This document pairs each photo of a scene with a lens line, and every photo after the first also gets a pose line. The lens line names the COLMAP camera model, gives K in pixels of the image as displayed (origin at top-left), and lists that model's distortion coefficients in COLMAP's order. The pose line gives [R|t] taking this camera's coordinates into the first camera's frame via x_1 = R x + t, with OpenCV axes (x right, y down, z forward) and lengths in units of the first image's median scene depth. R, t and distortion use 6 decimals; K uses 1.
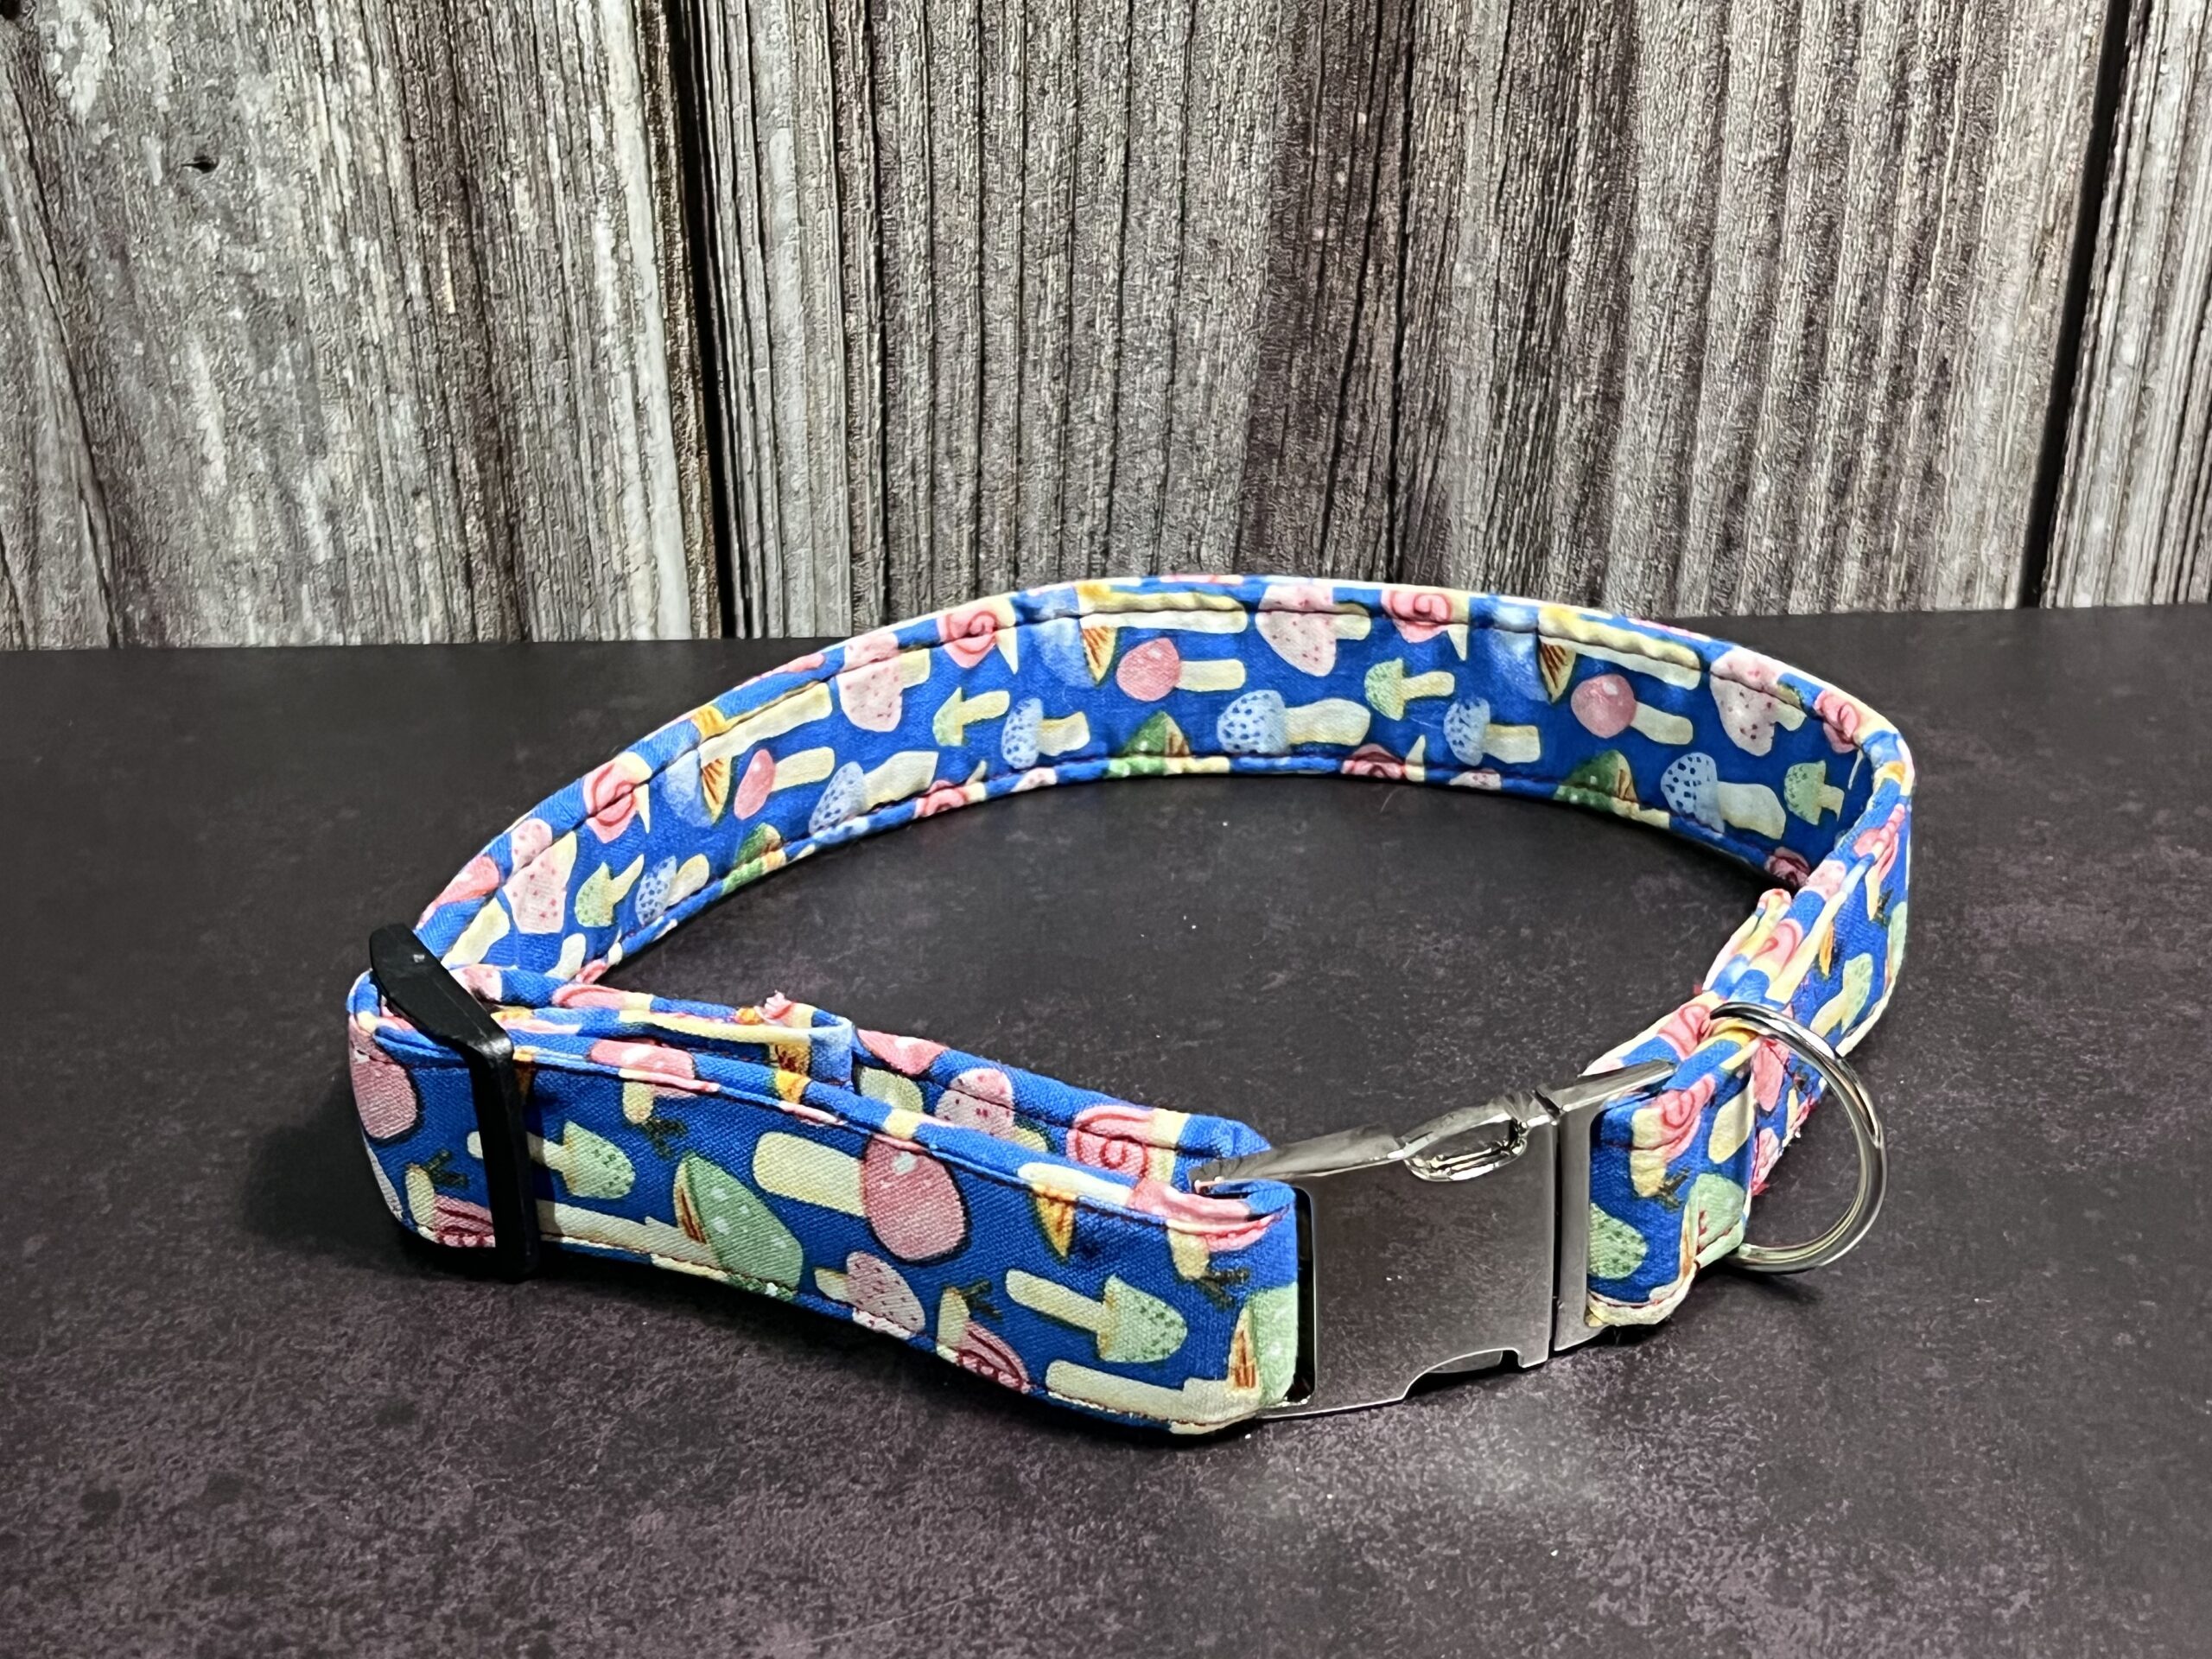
lens RADIAL K [[3428.8, 0, 1100.3], [0, 3428.8, 844.6], [0, 0, 1]] dist [0.231526, -0.911277]
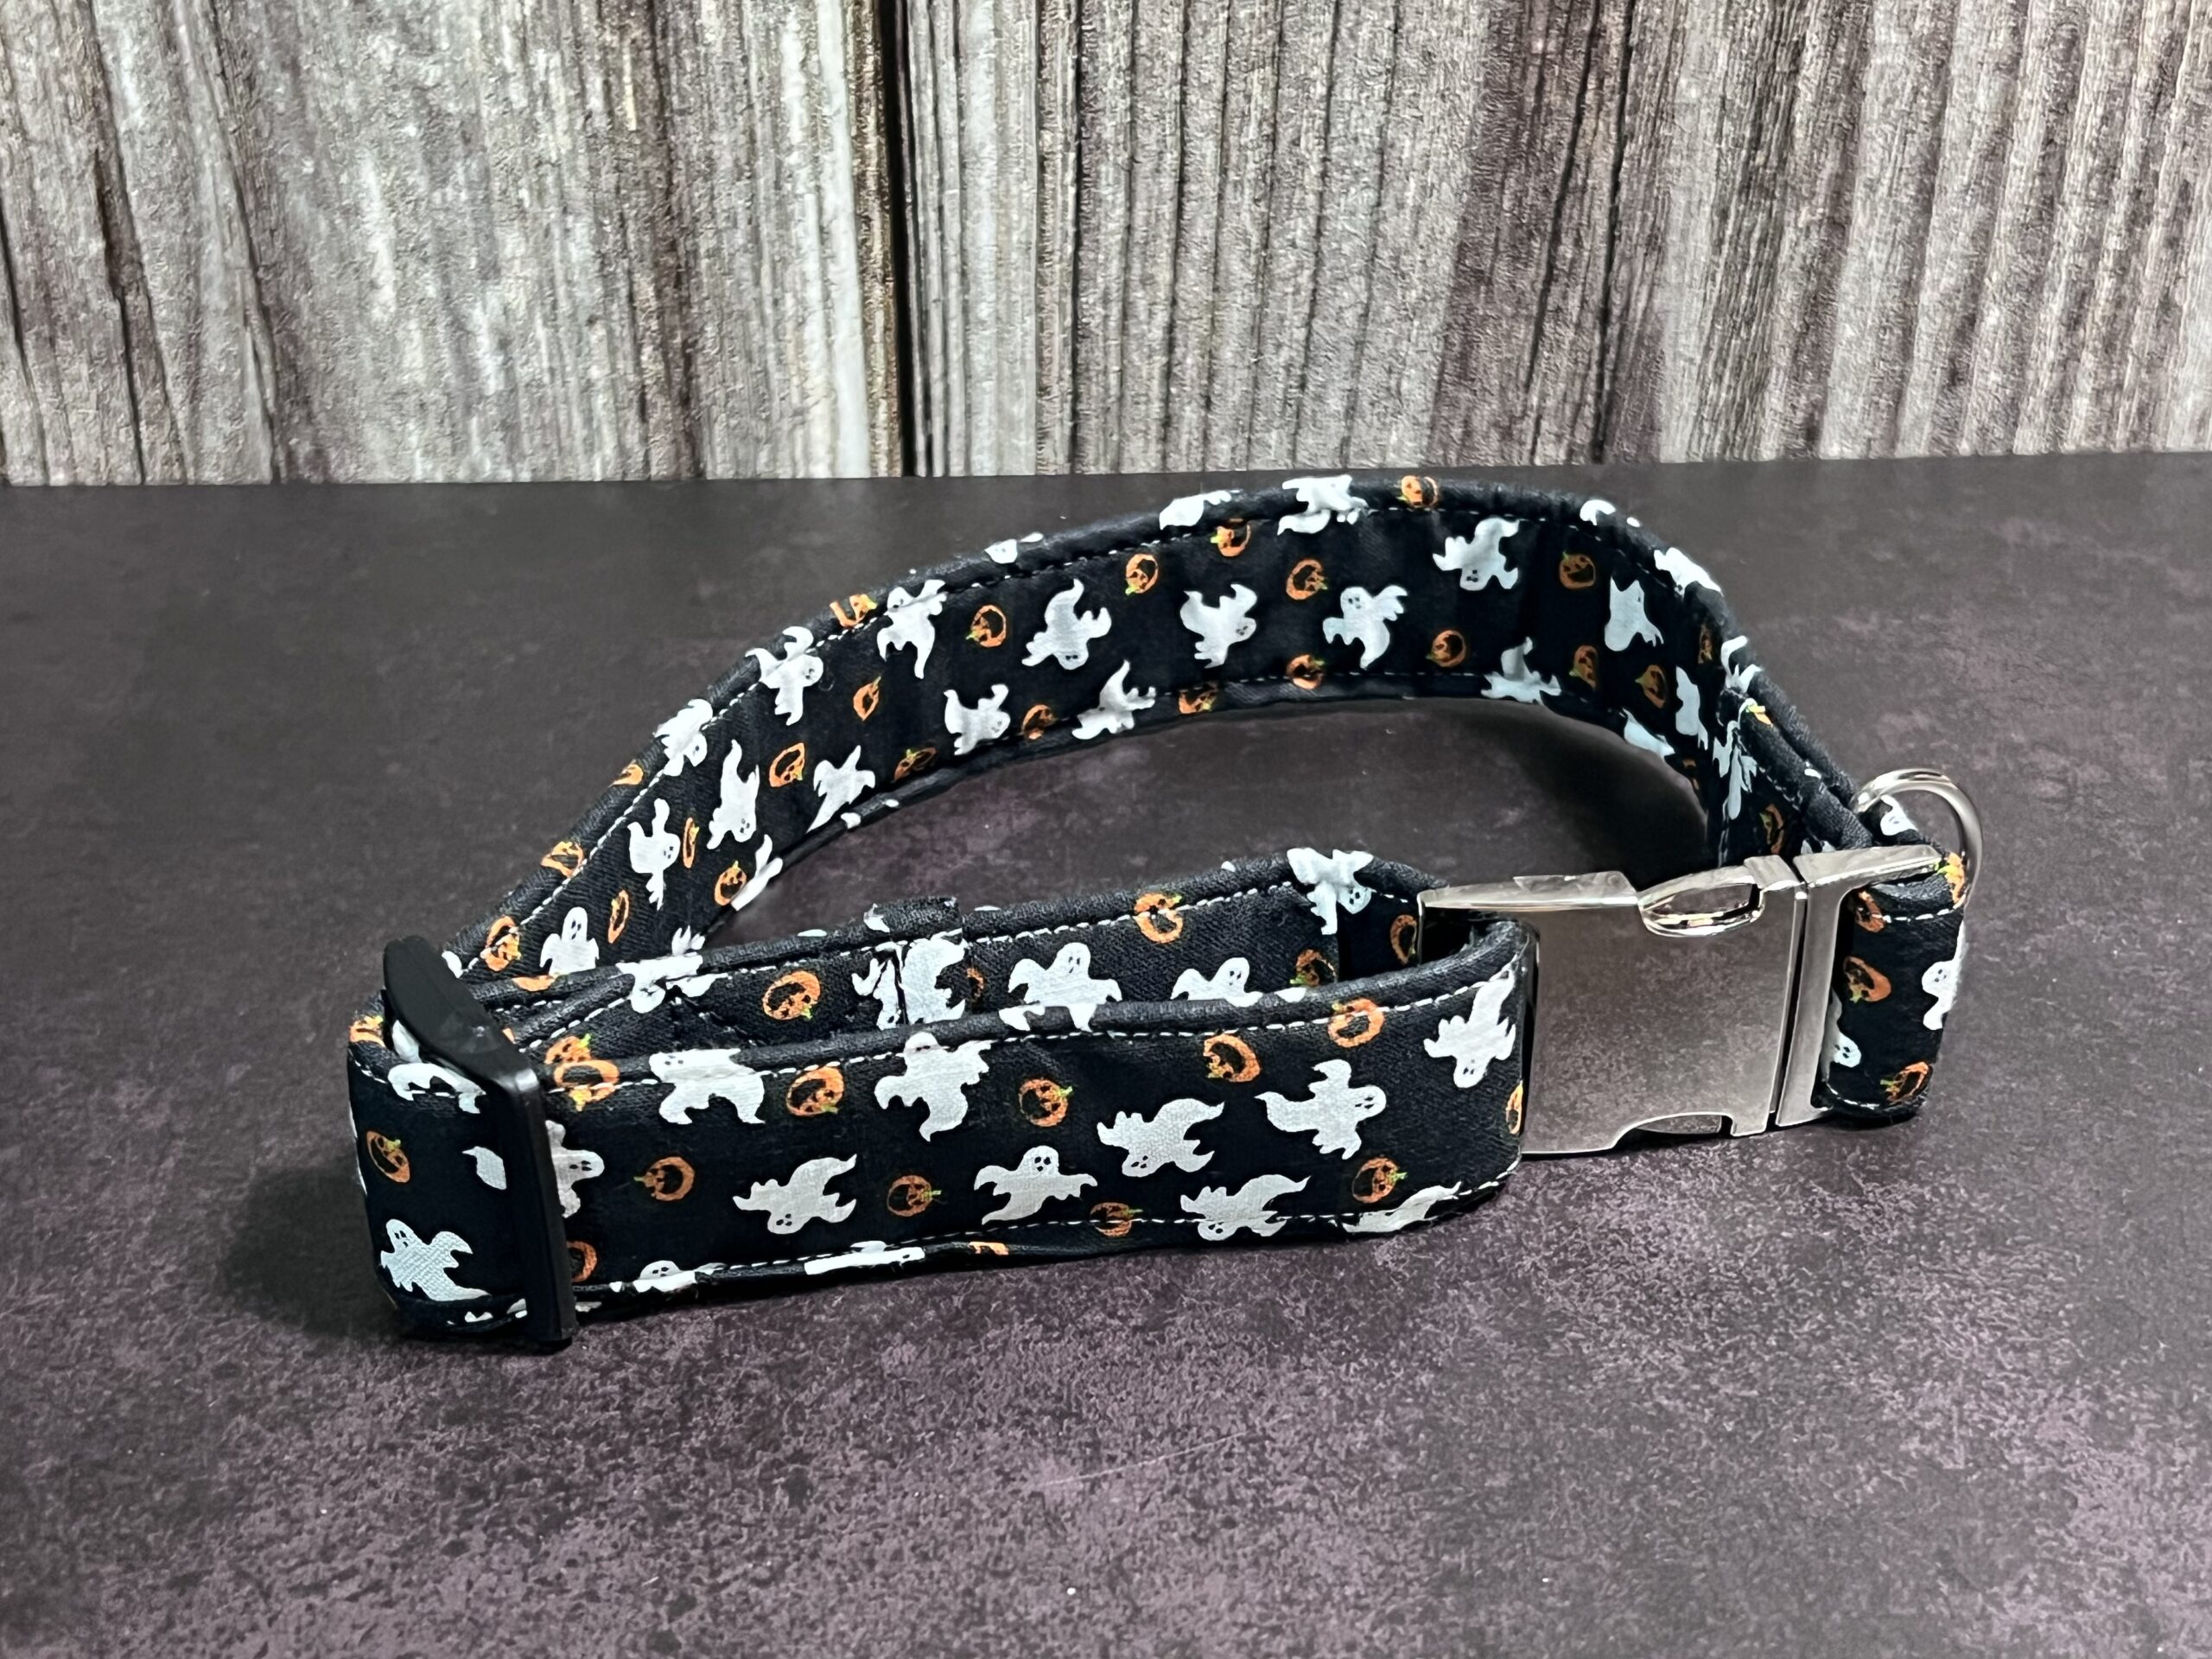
lens RADIAL K [[3422.0, 0, 1104.9], [0, 3422.0, 827.7], [0, 0, 1]] dist [0.251885, -1.046240]
pose [[0.999951, 0.004985, -0.008581, -0.046306], [-0.004847, 0.999861, 0.015976, 0.024148], [0.008659, -0.015934, 0.999836, 0.036459]]
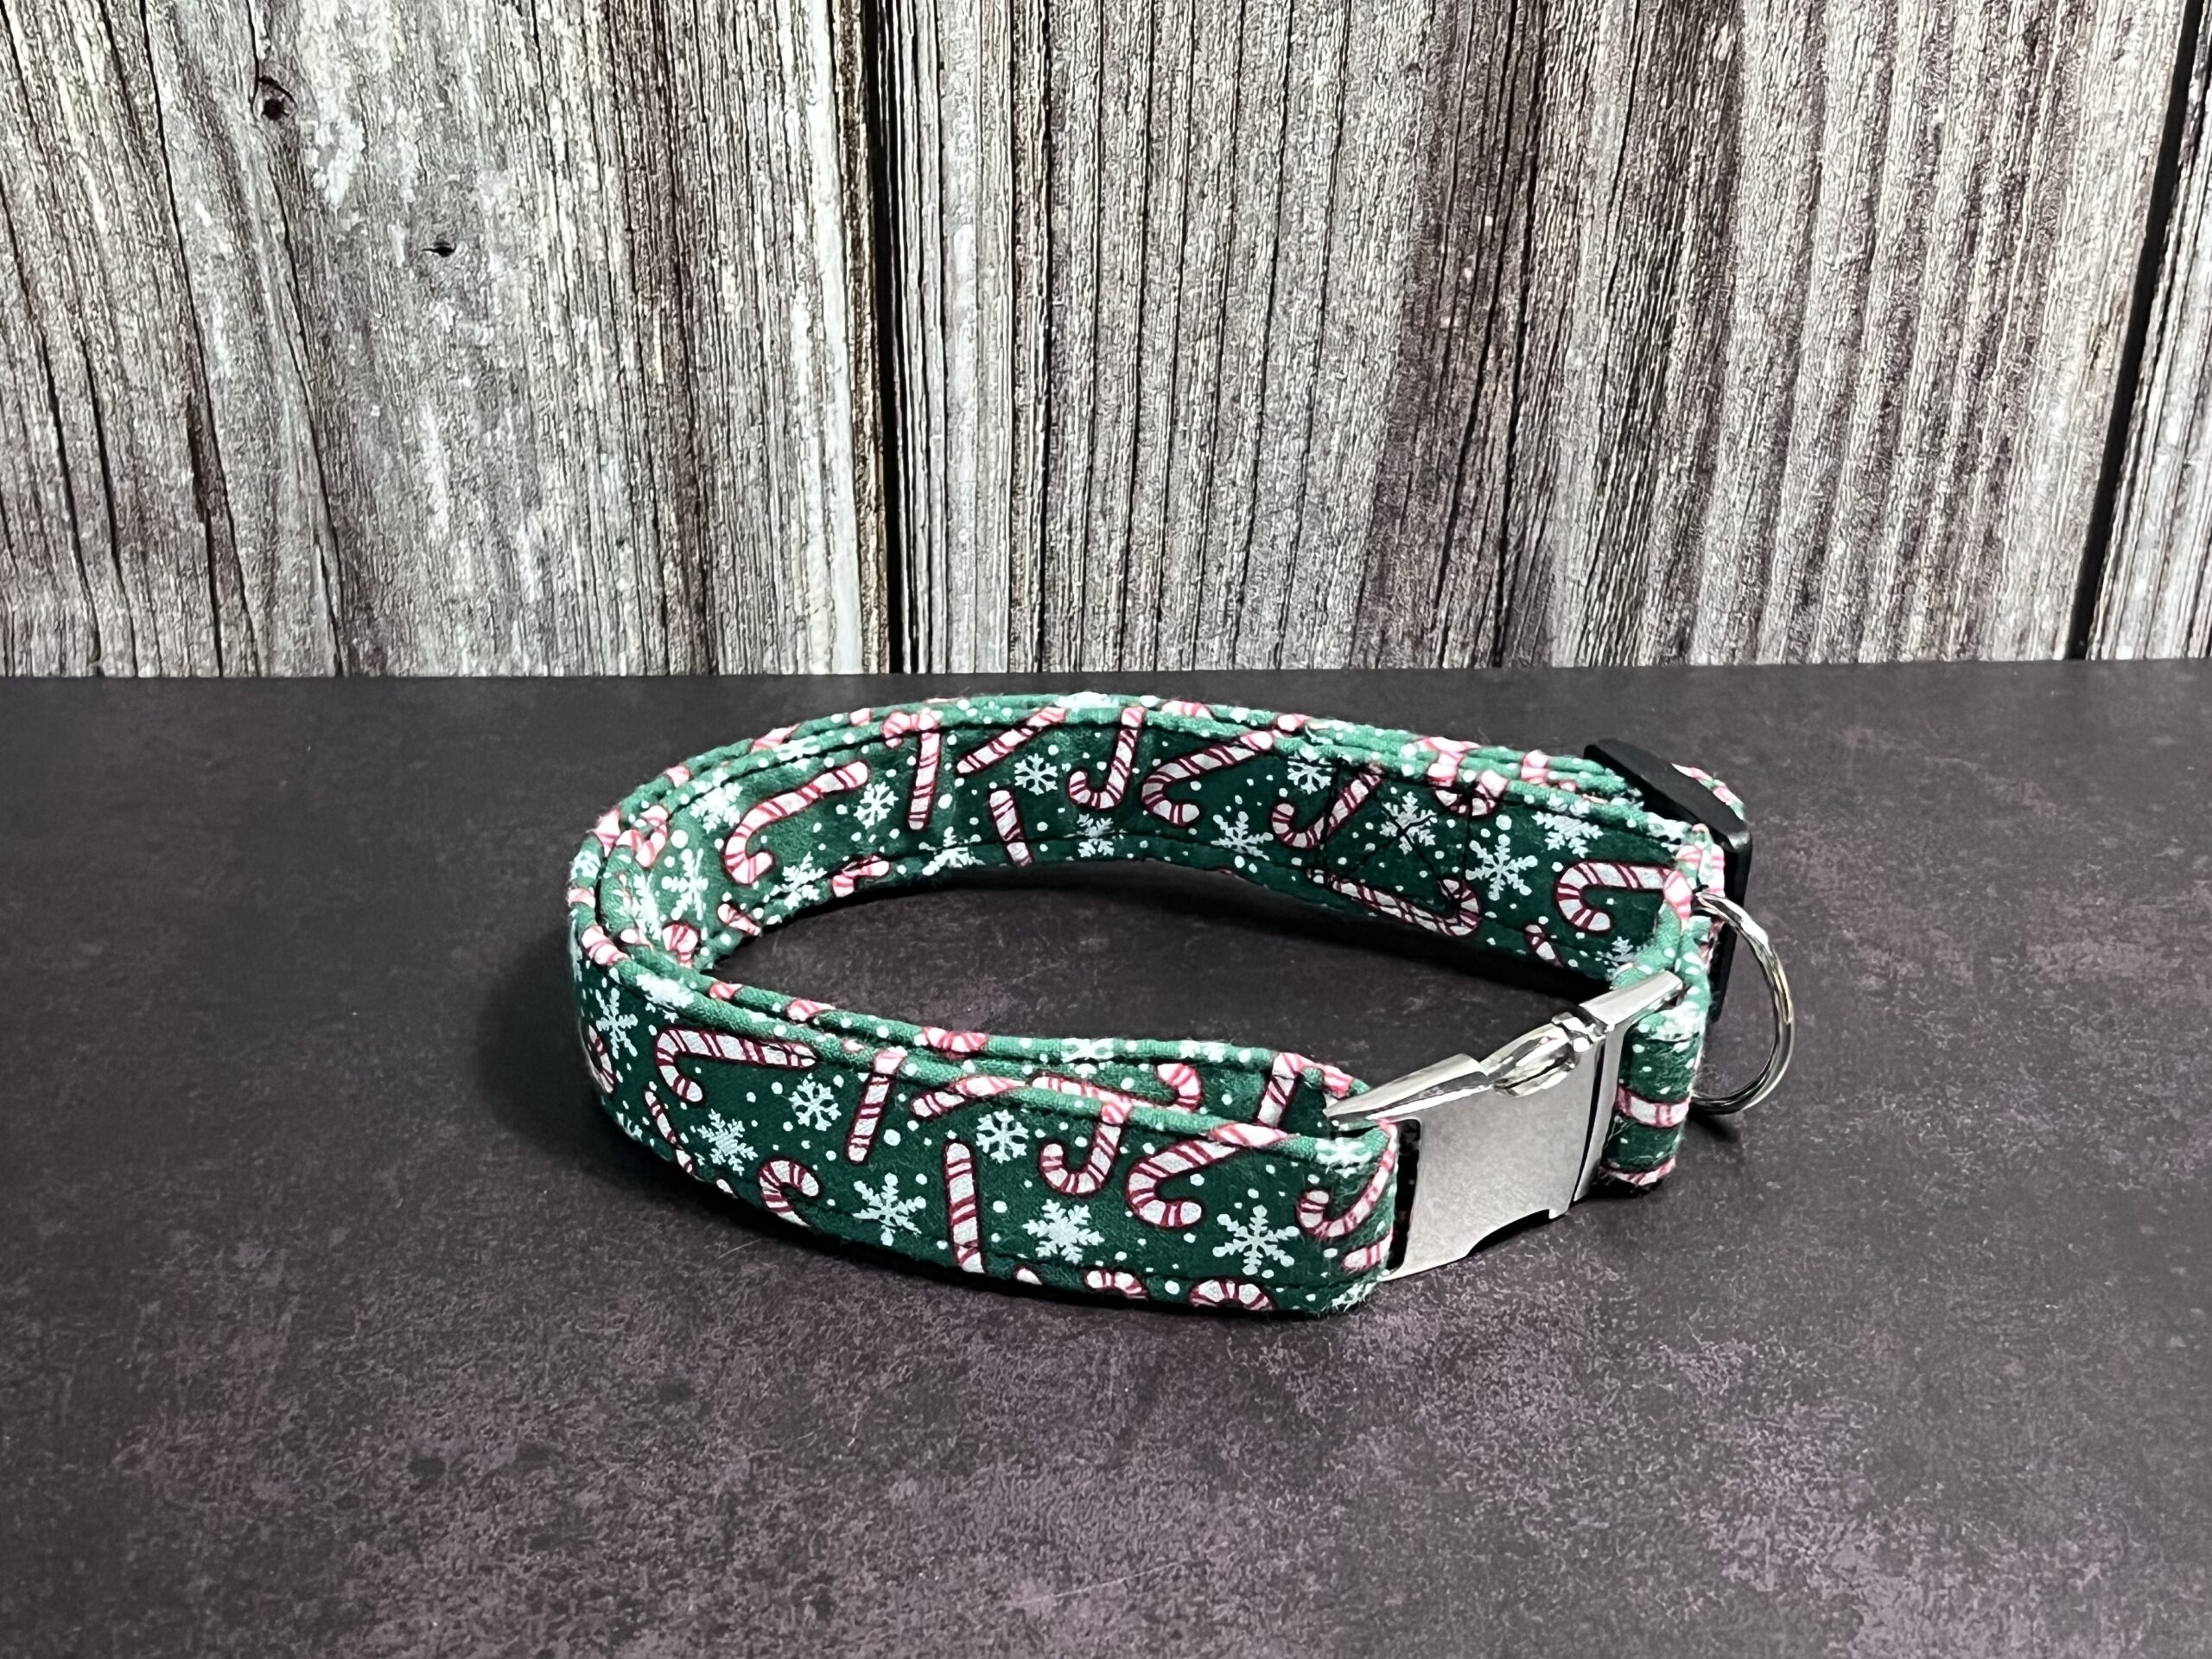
lens RADIAL K [[3422.0, 0, 1104.9], [0, 3422.0, 827.7], [0, 0, 1]] dist [0.251885, -1.046240]
pose [[0.999884, 0.011203, 0.010342, -0.054326], [-0.011400, 0.999749, 0.019266, -0.033930], [-0.010124, -0.019381, 0.999761, -0.104398]]
